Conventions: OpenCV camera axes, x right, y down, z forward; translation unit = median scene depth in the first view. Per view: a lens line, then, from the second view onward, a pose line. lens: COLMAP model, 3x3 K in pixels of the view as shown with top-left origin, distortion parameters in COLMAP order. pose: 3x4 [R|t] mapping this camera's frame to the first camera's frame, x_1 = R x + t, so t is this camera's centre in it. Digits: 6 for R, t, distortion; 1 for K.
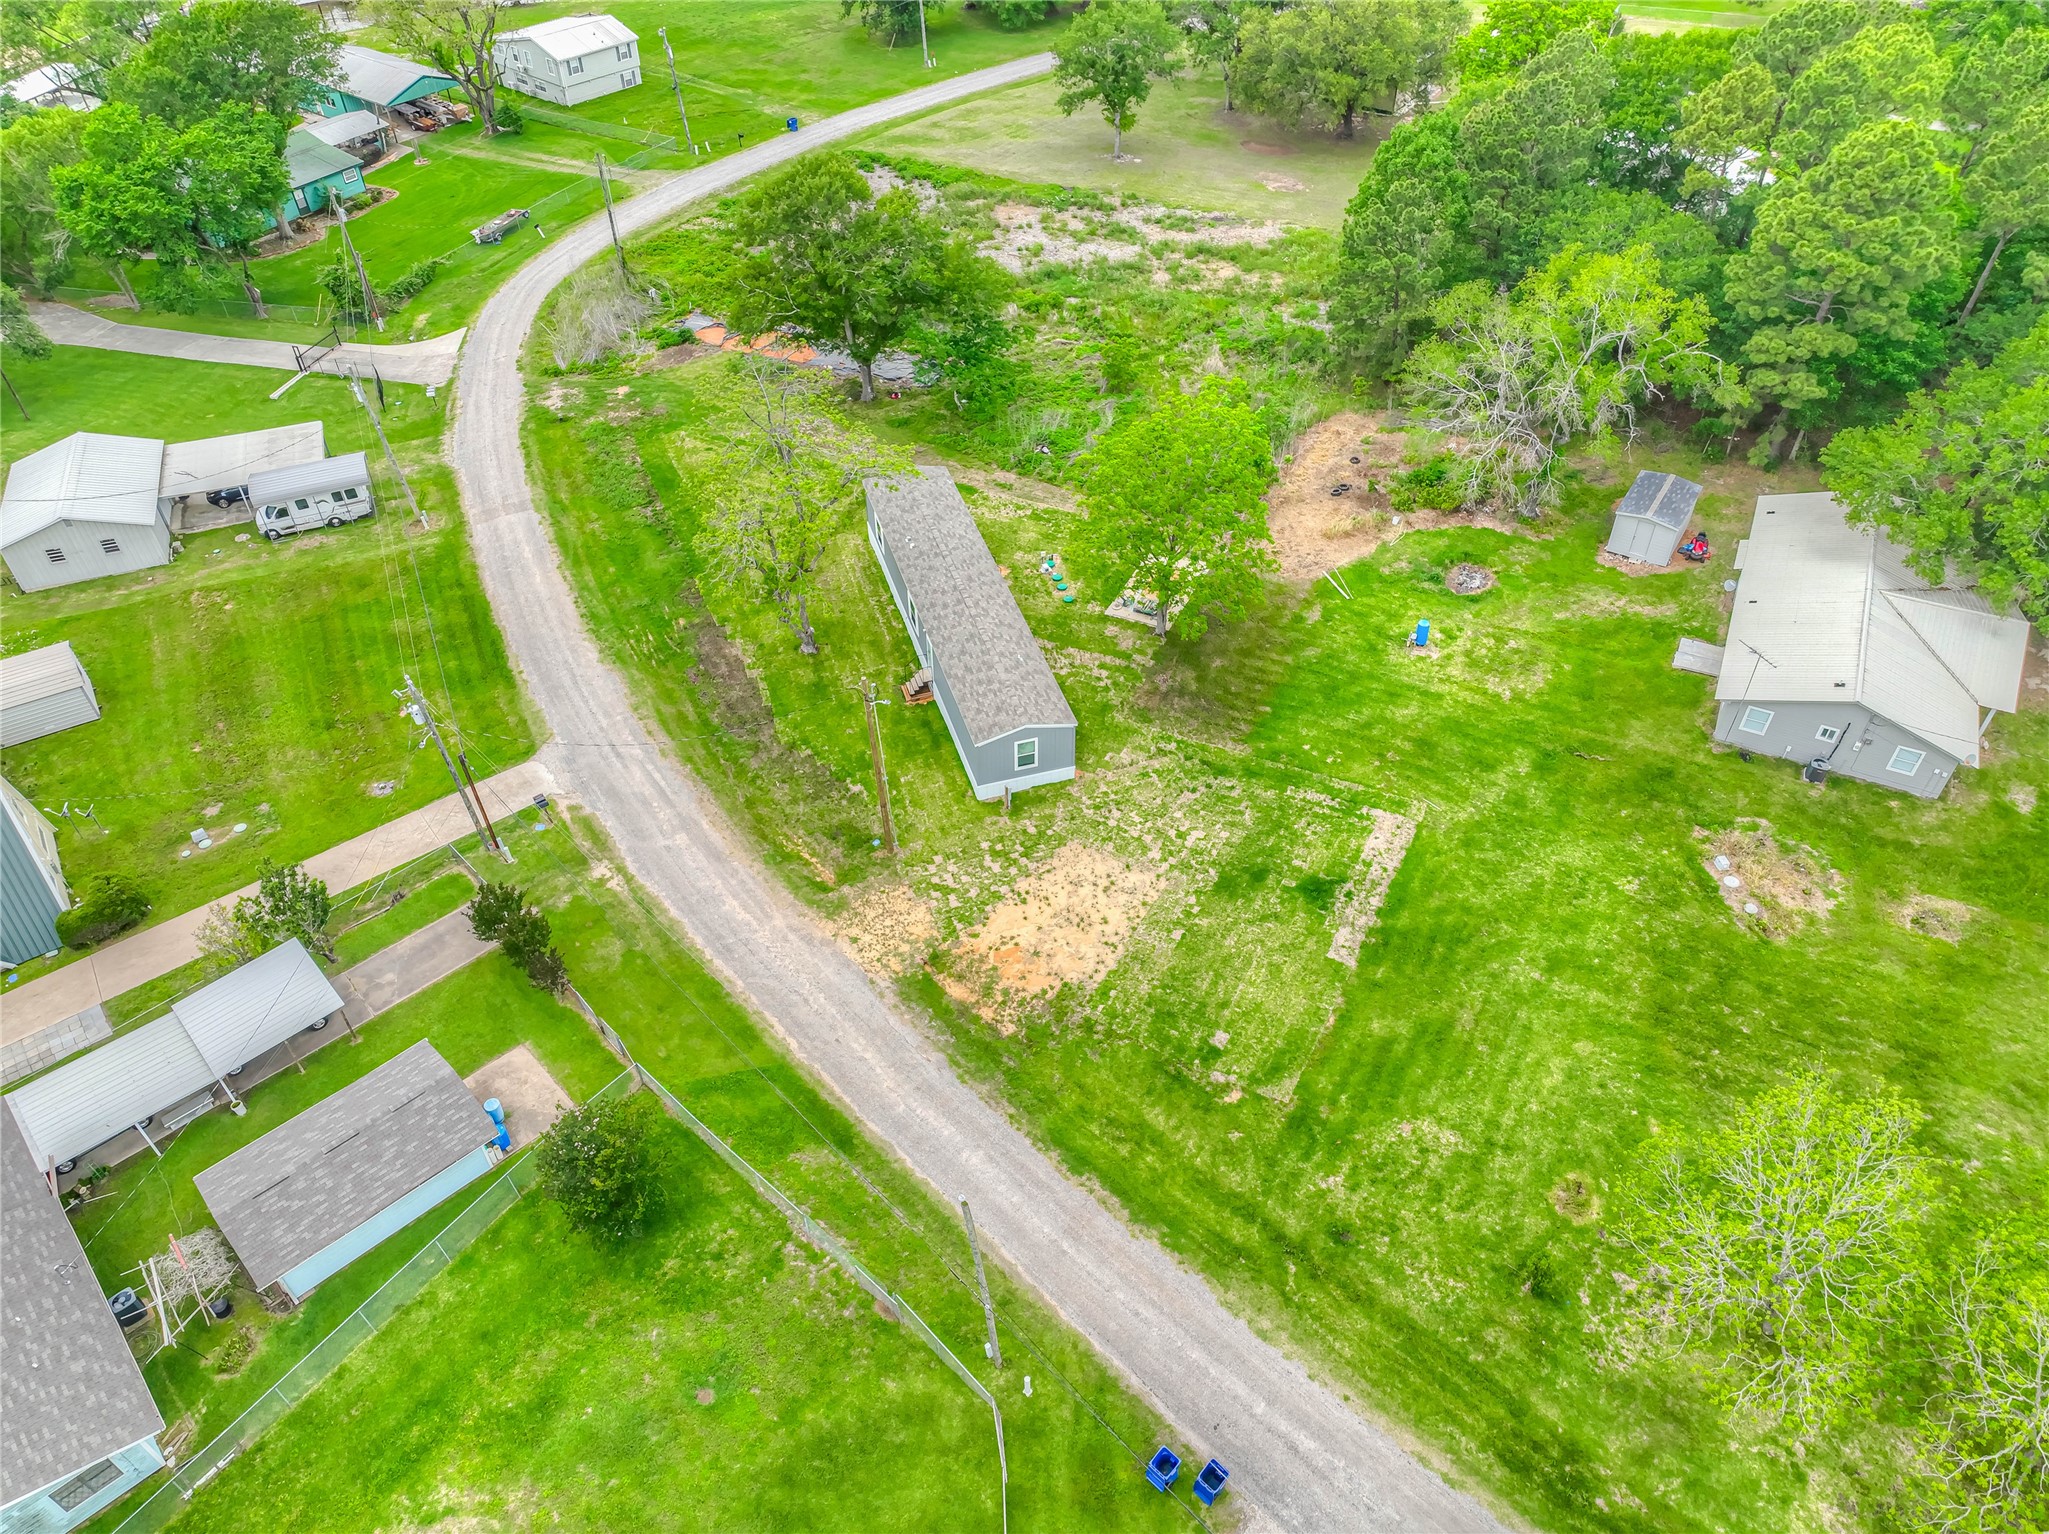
lens RADIAL K [[1435.9, 0, 1026.8], [0, 1435.9, 770.2], [0, 0, 1]] dist [0.018997, 0.007765]
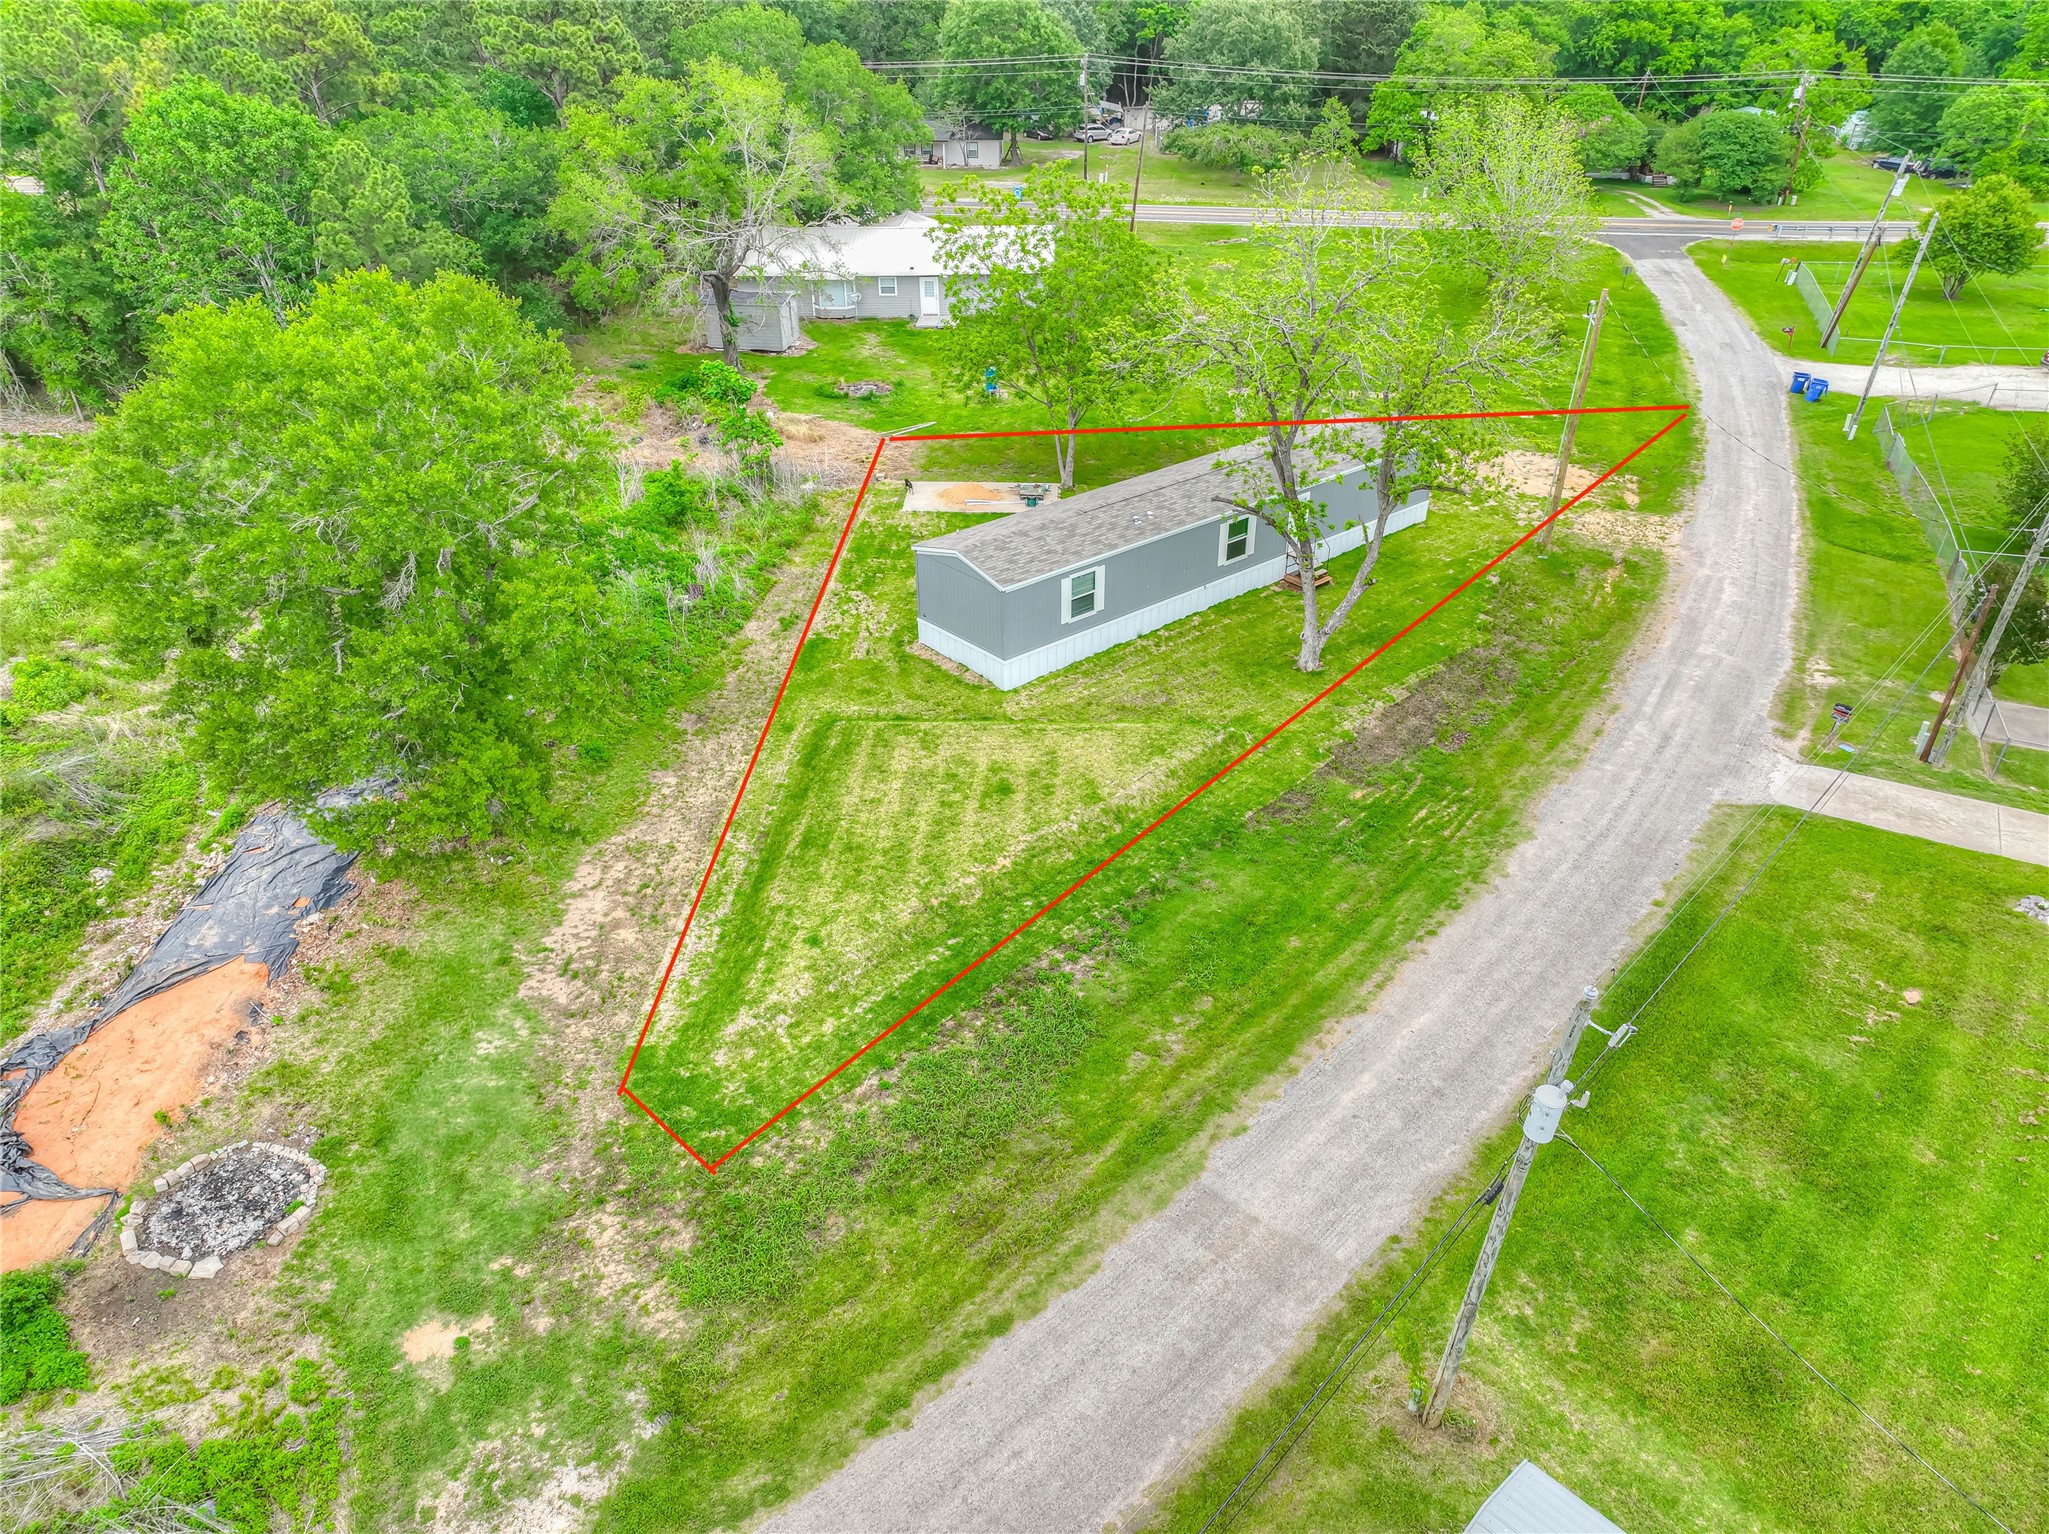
lens RADIAL K [[1435.9, 0, 1026.8], [0, 1435.9, 770.2], [0, 0, 1]] dist [0.018997, 0.007765]
pose [[-0.405211, -0.452856, 0.794182, -0.746825], [0.622349, 0.499703, 0.602477, -0.622753], [-0.669691, 0.738389, 0.079350, 1.244315]]
